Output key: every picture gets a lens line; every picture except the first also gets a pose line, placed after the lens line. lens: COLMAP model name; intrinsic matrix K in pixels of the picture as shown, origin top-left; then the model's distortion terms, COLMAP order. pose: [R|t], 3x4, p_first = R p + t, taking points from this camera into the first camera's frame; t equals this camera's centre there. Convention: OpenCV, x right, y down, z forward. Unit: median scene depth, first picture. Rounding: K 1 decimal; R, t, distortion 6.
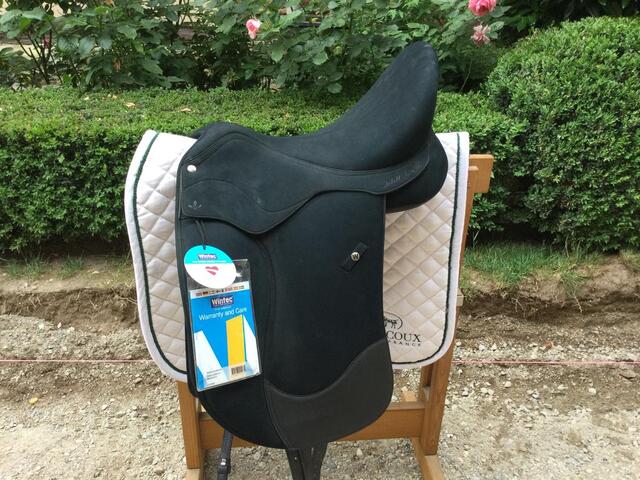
lens RADIAL K [[569.6, 0, 320.7], [0, 569.6, 239.4], [0, 0, 1]] dist [0.048458, -0.157539]
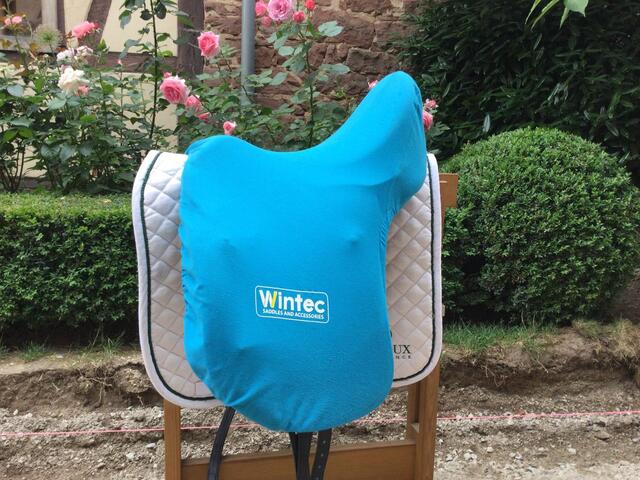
lens RADIAL K [[569.6, 0, 320.7], [0, 569.6, 239.4], [0, 0, 1]] dist [0.048458, -0.157539]
pose [[0.993536, -0.010142, 0.113059, -0.067624], [0.046422, 0.945207, -0.323156, 0.211436], [-0.103587, 0.326315, 0.939568, -0.010964]]
